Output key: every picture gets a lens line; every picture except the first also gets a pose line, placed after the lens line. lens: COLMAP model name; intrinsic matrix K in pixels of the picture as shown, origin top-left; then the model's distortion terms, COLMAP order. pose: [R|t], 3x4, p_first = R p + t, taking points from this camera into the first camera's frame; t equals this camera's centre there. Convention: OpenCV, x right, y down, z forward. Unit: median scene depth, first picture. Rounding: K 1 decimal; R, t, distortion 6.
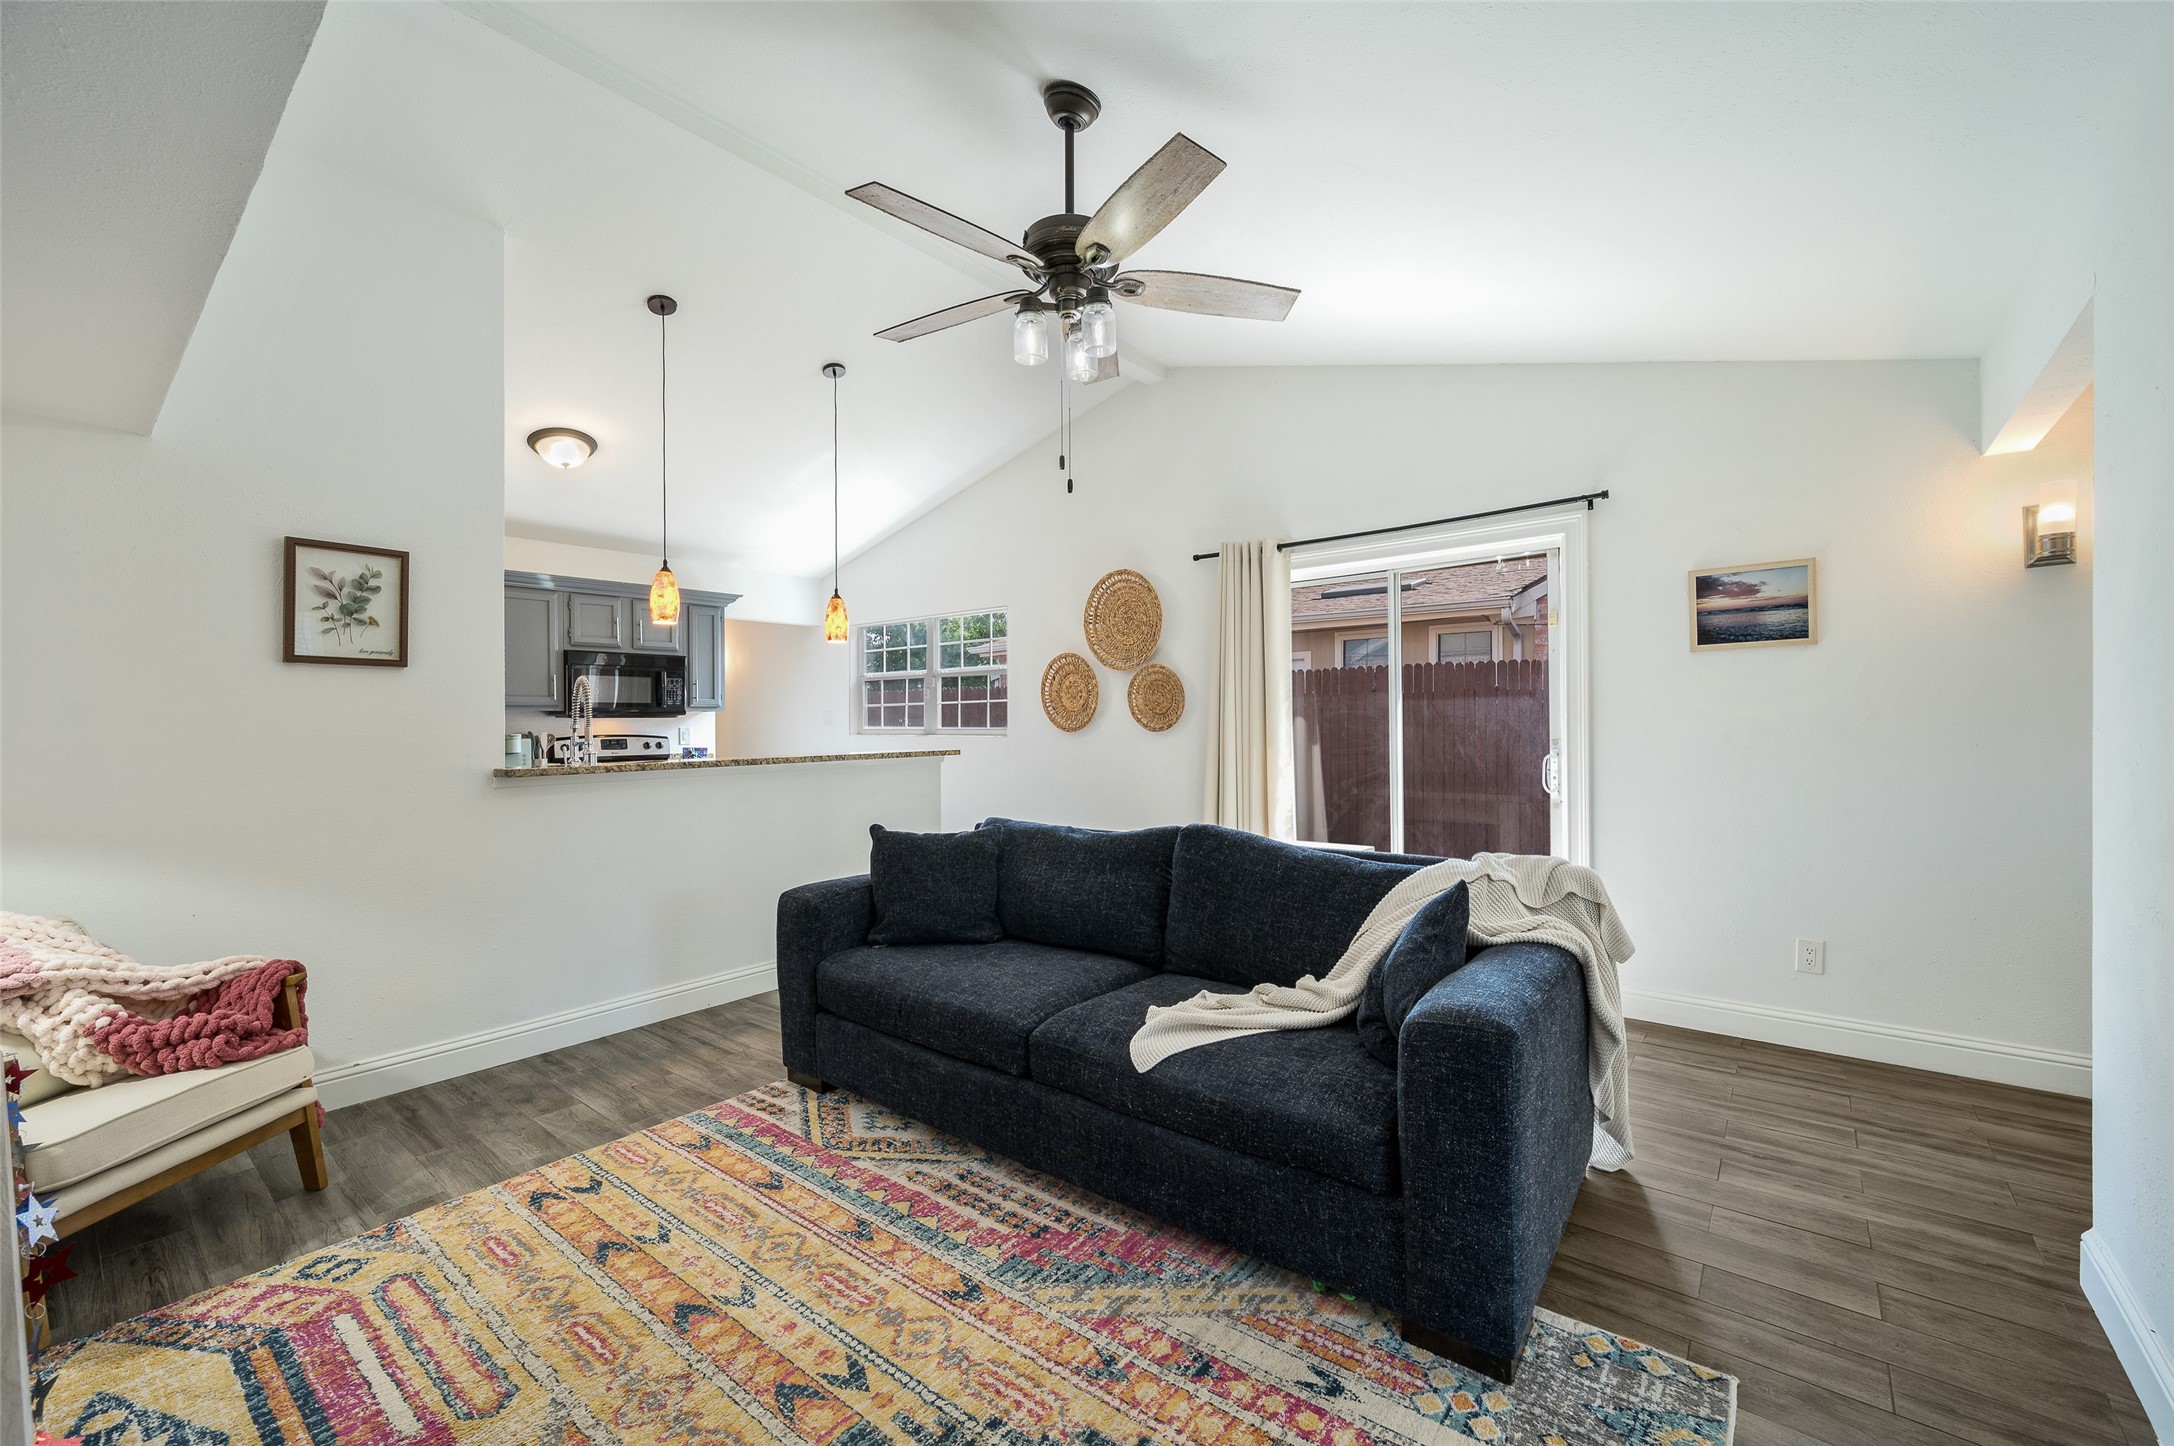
lens RADIAL K [[874.3, 0, 1093.6], [0, 874.3, 713.5], [0, 0, 1]] dist [0.000300, 0.000685]
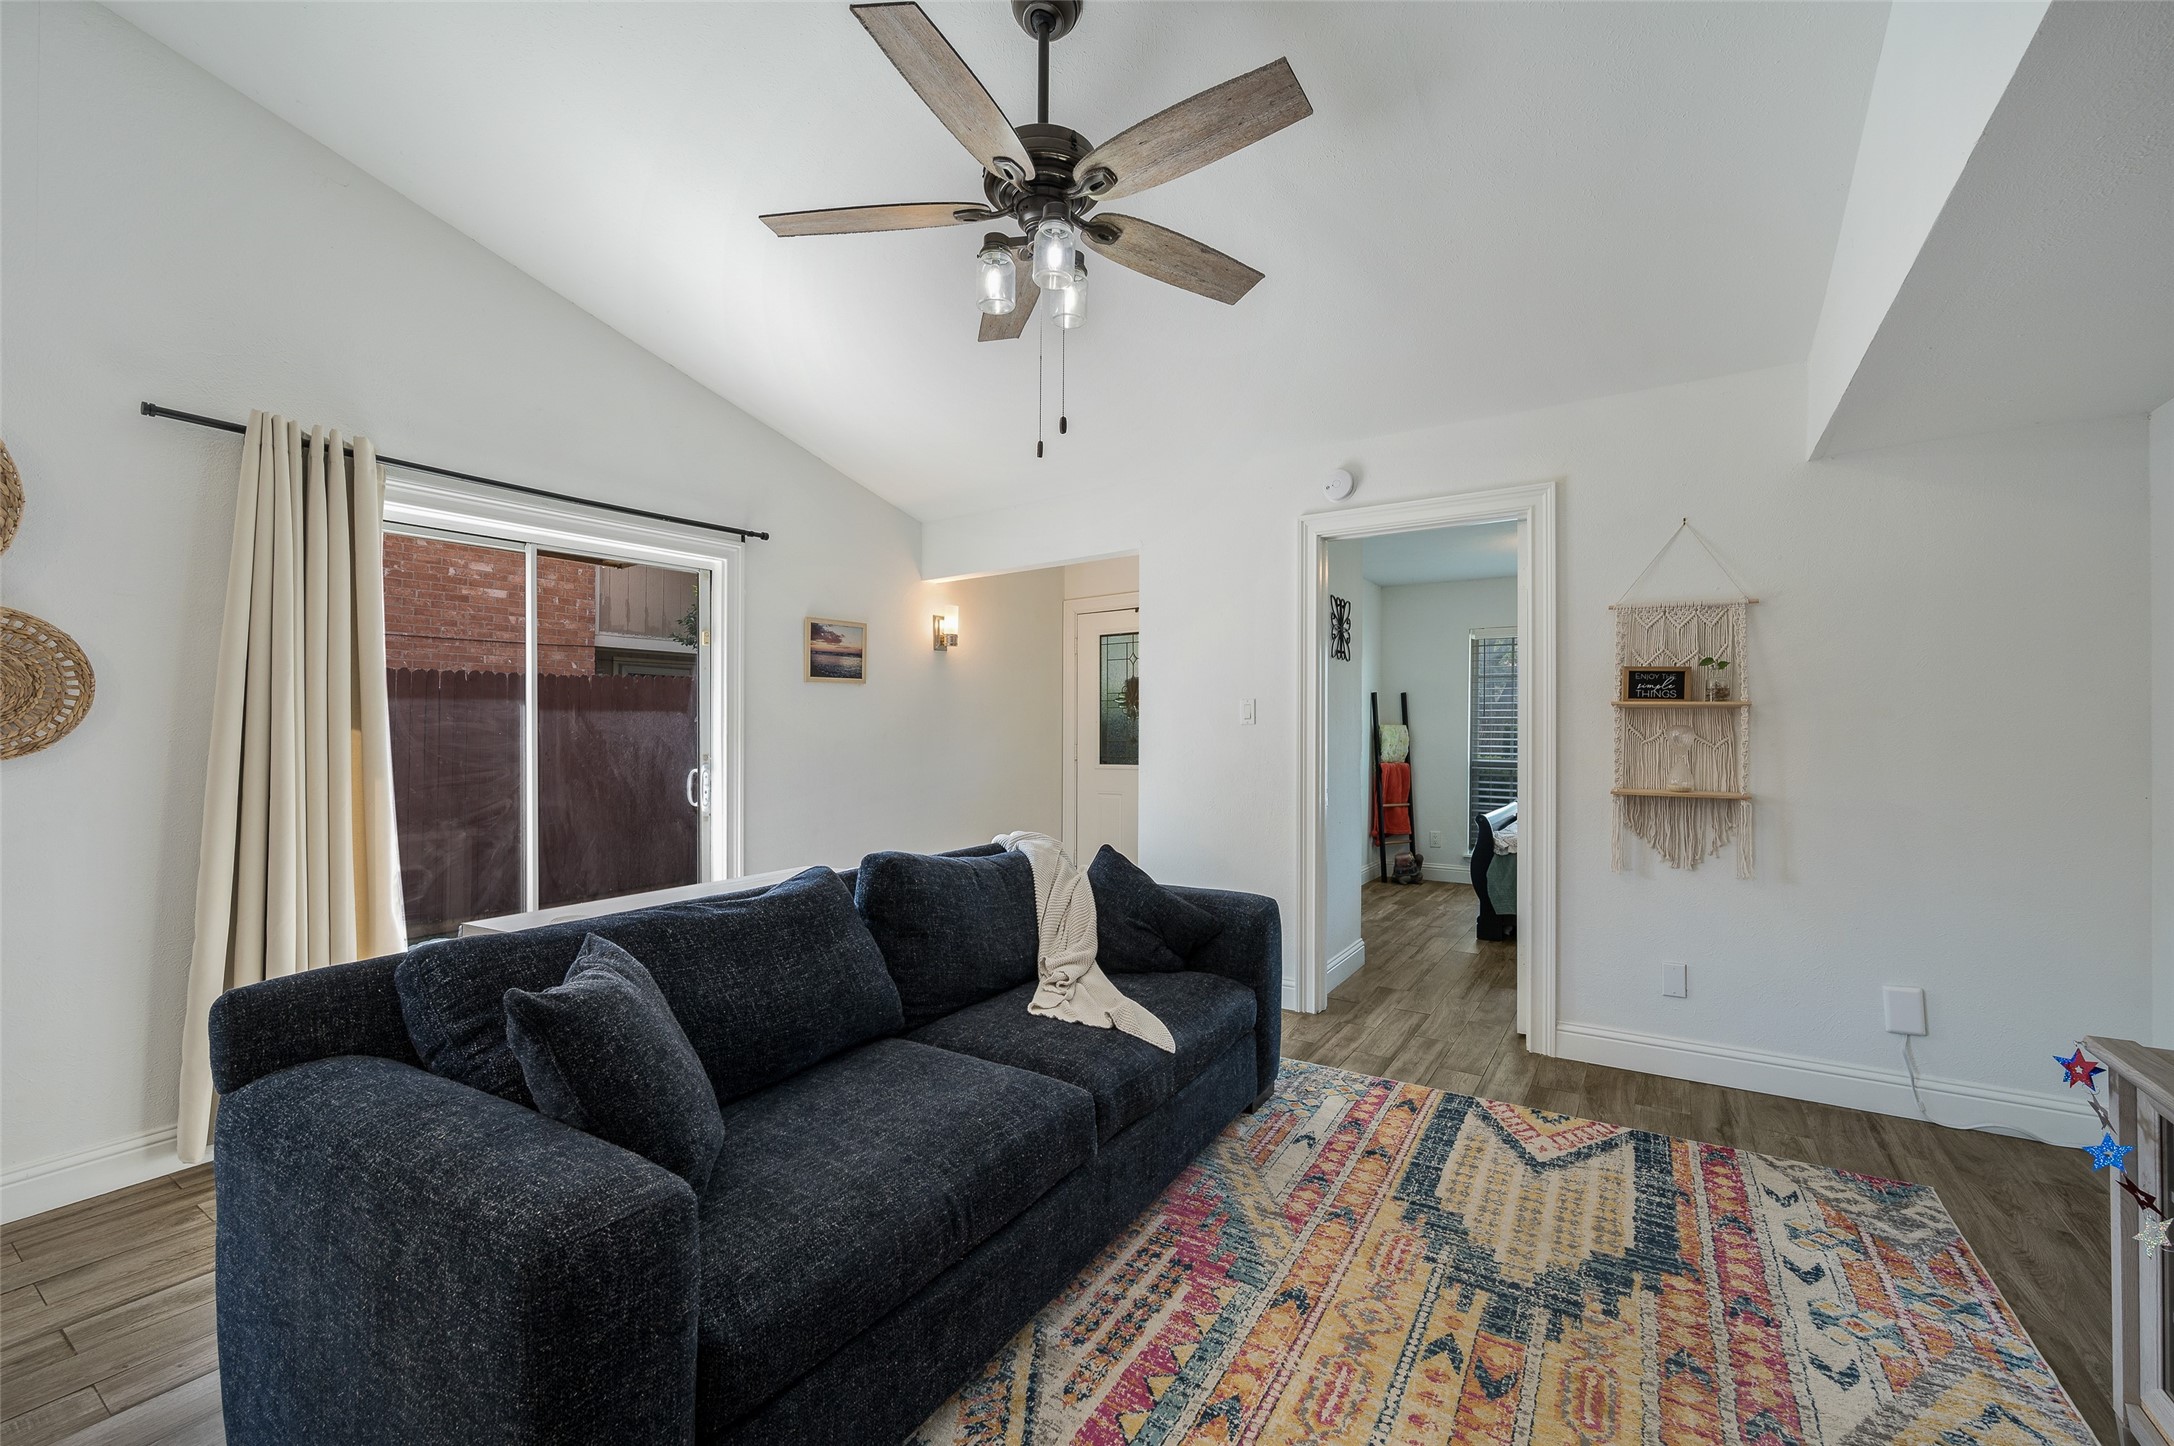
lens RADIAL K [[874.3, 0, 1097.3], [0, 874.3, 731.9], [0, 0, 1]] dist [0.000300, 0.000685]
pose [[-0.104909, 0.011867, 0.994411, -0.907832], [-0.000414, 0.999928, -0.011976, 0.024630], [-0.994482, -0.001668, -0.104896, 1.080426]]
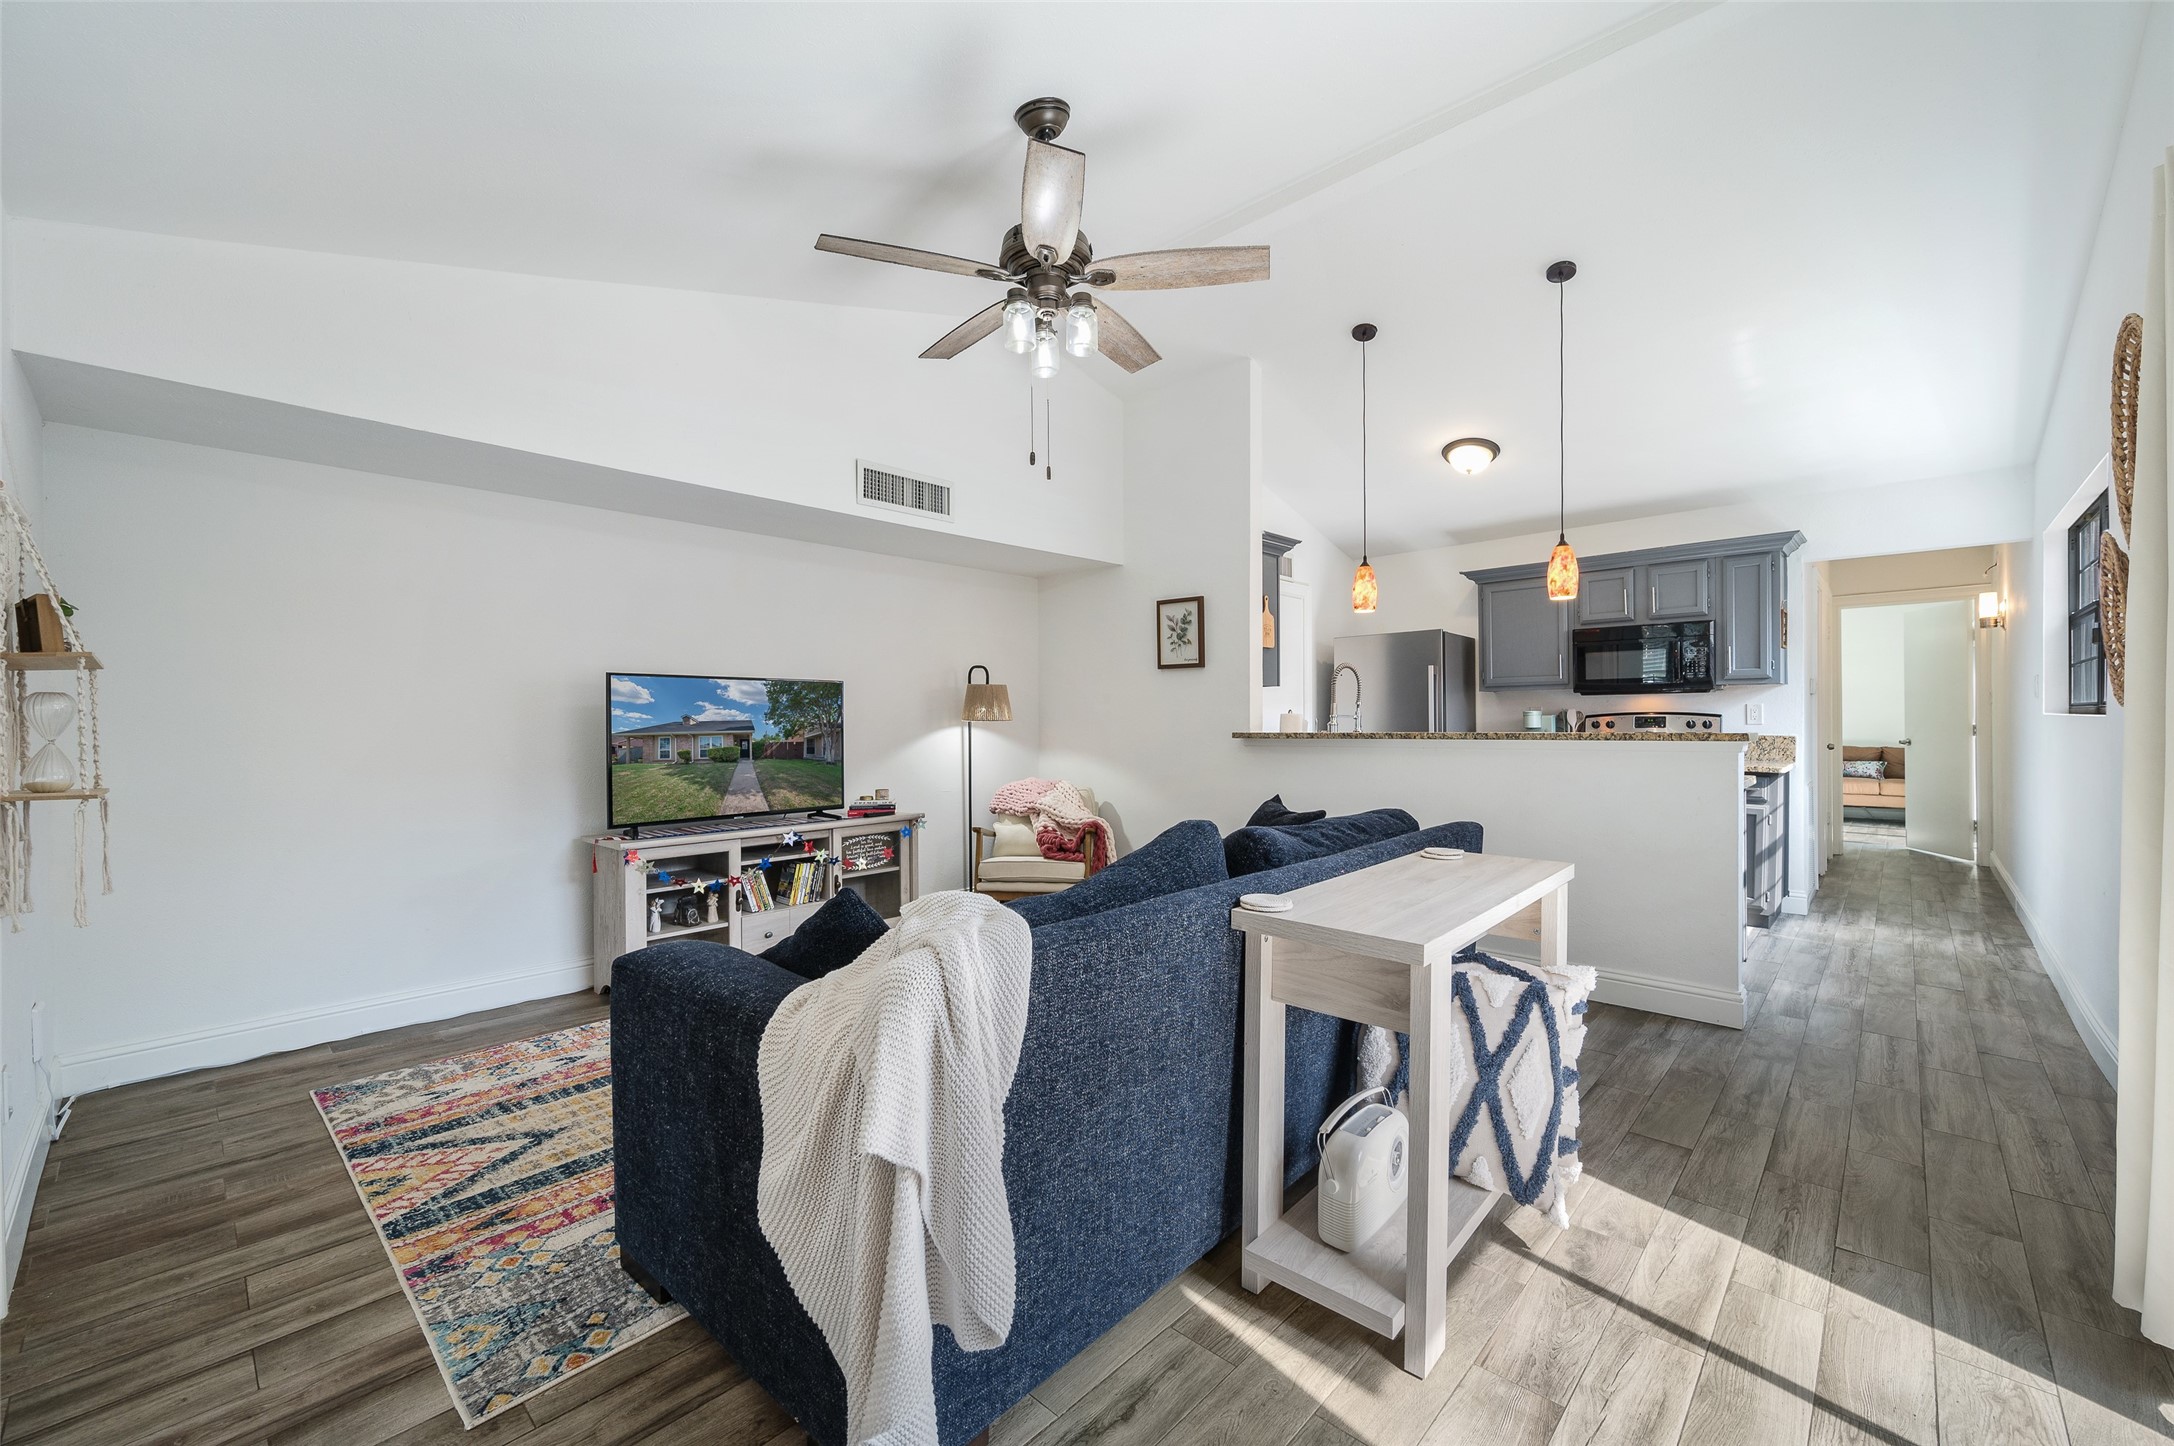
lens RADIAL K [[874.3, 0, 1096.1], [0, 874.3, 721.5], [0, 0, 1]] dist [0.000300, 0.000685]
pose [[-0.070808, 0.008879, -0.997450, 1.084683], [0.018271, 0.999804, 0.007603, 0.040552], [0.997323, -0.017686, -0.070957, 1.185073]]
